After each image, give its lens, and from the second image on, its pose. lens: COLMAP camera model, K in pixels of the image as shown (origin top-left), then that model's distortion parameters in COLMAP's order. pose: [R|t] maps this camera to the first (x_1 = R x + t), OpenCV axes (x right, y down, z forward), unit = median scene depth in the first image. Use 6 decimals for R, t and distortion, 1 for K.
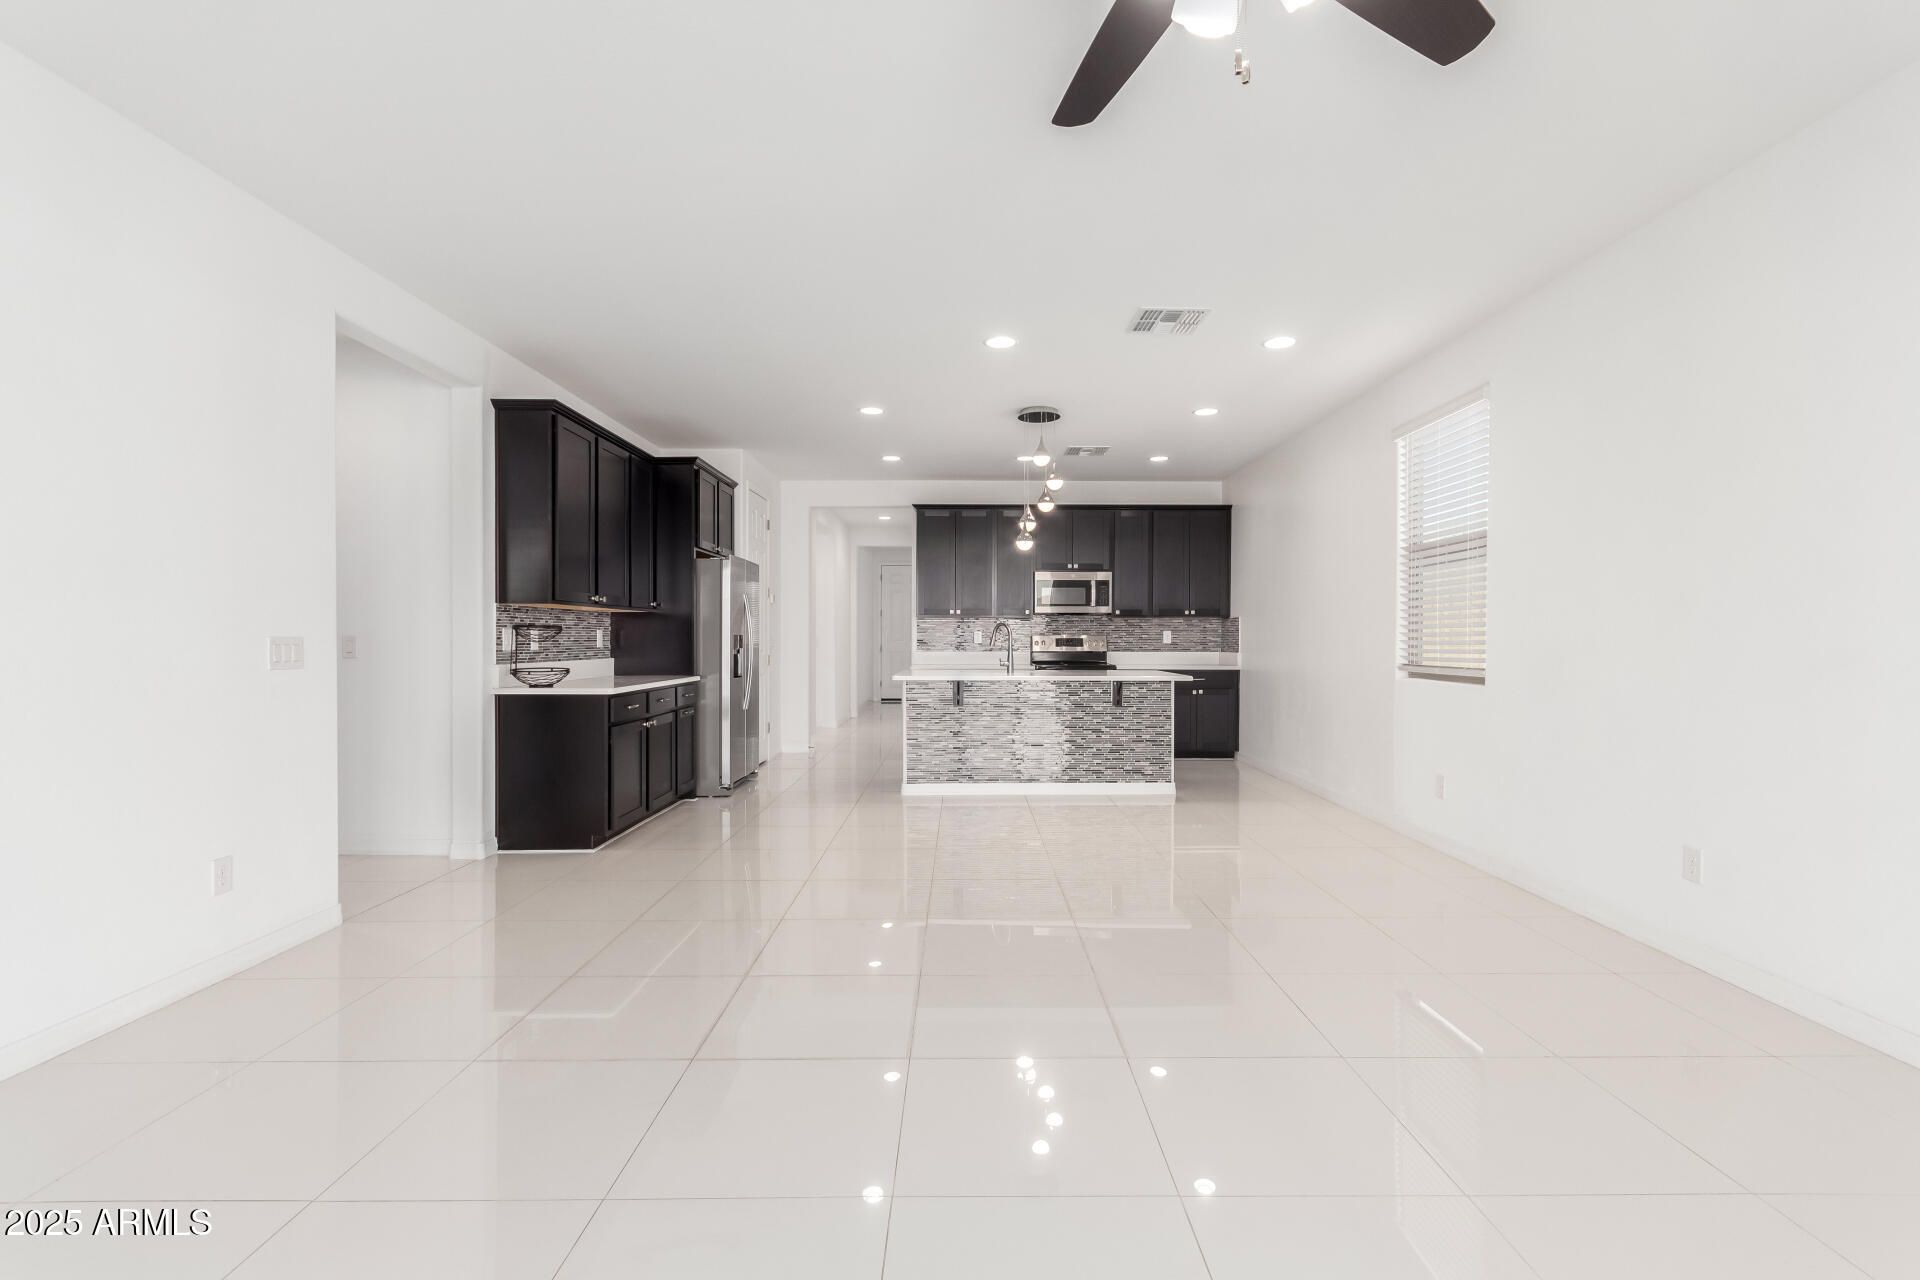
lens RADIAL K [[887.5, 0, 964.8], [0, 887.5, 646.1], [0, 0, 1]] dist [-0.002291, 0.003443]
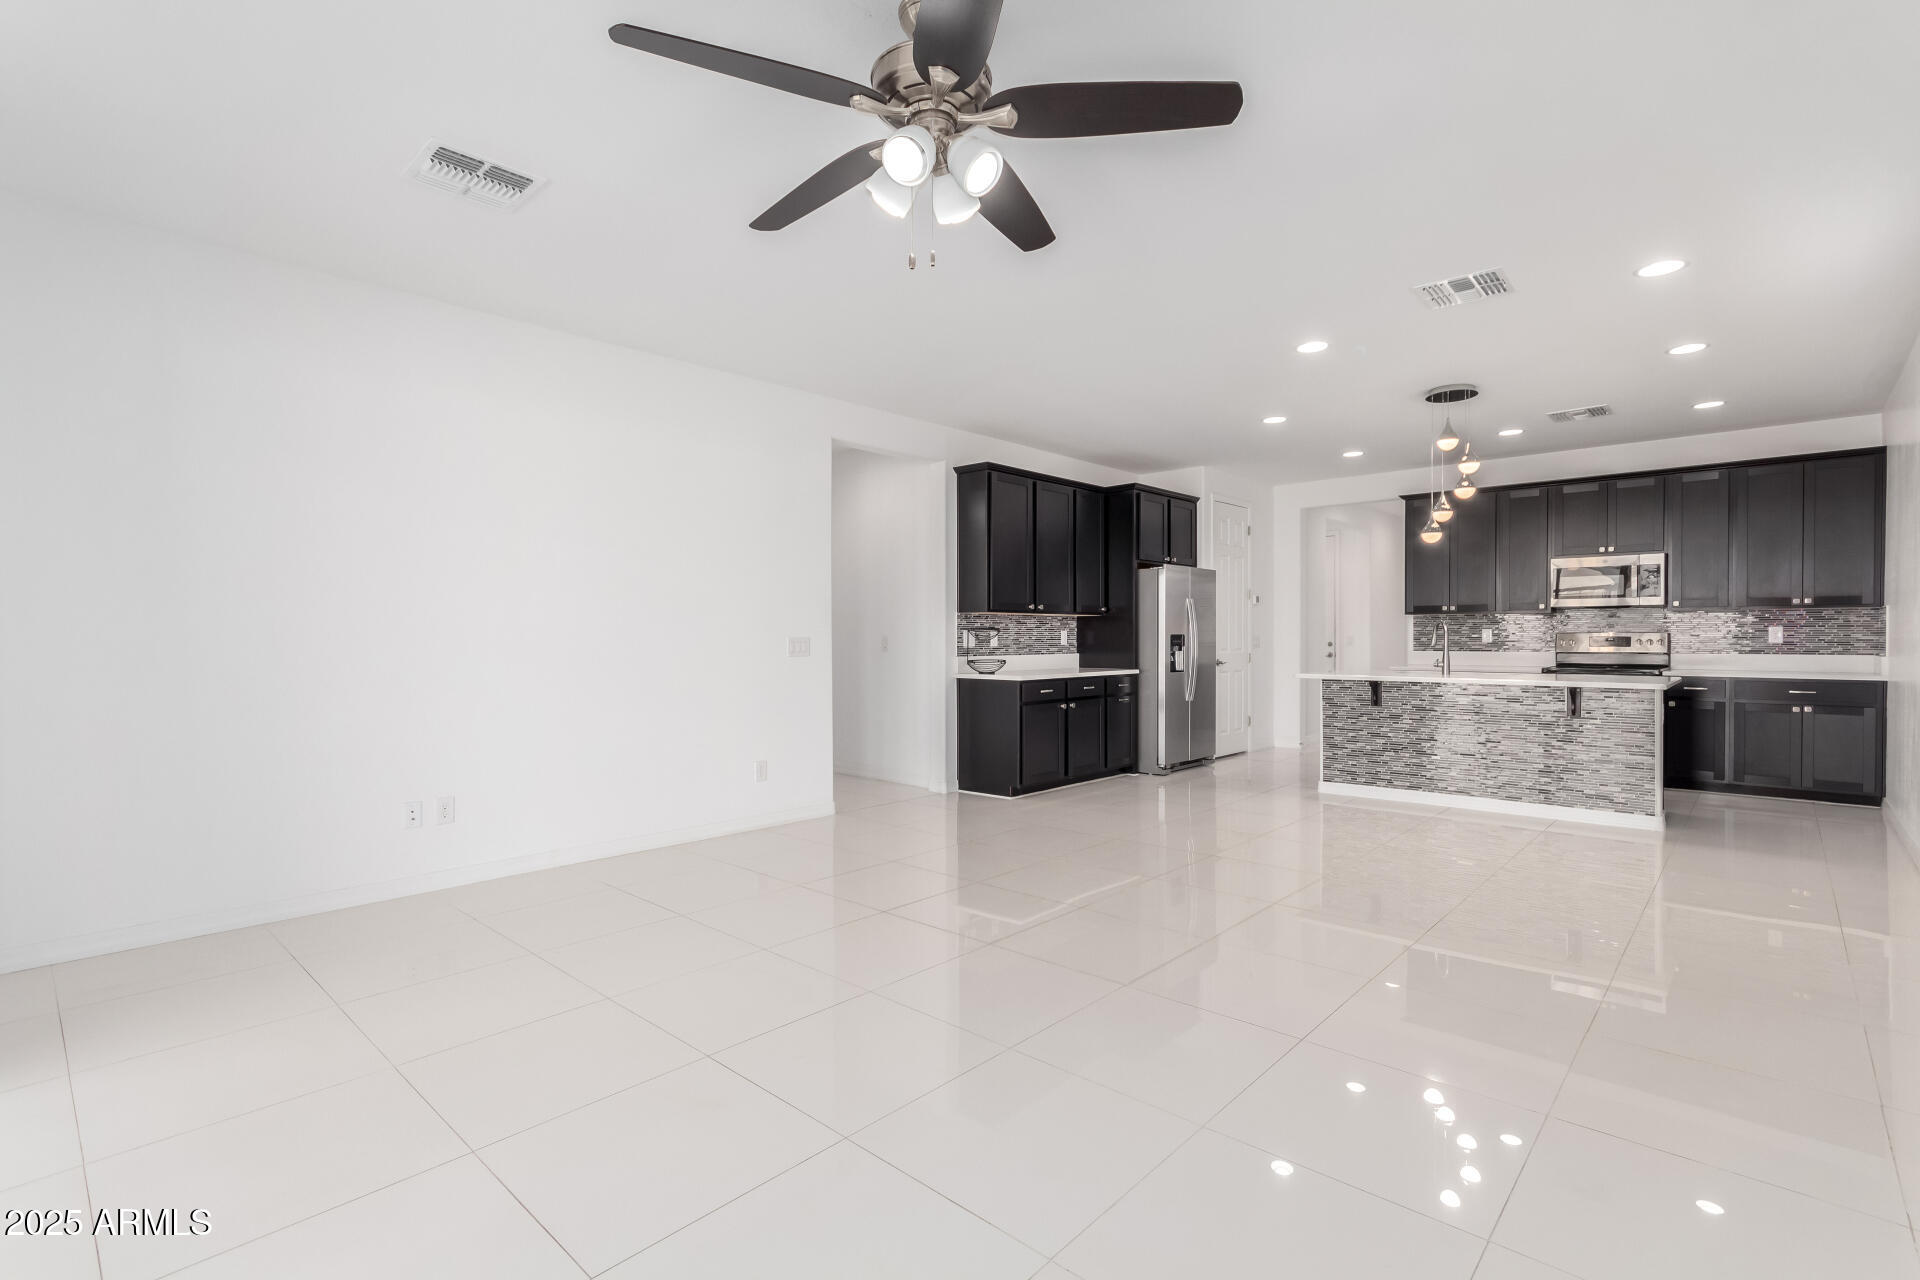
lens RADIAL K [[887.5, 0, 977.1], [0, 887.5, 632.9], [0, 0, 1]] dist [-0.002291, 0.003443]
pose [[0.732992, -0.004876, -0.680220, 0.335741], [-0.004557, 0.999917, -0.012078, 0.000510], [0.680222, 0.011953, 0.732908, -0.004090]]
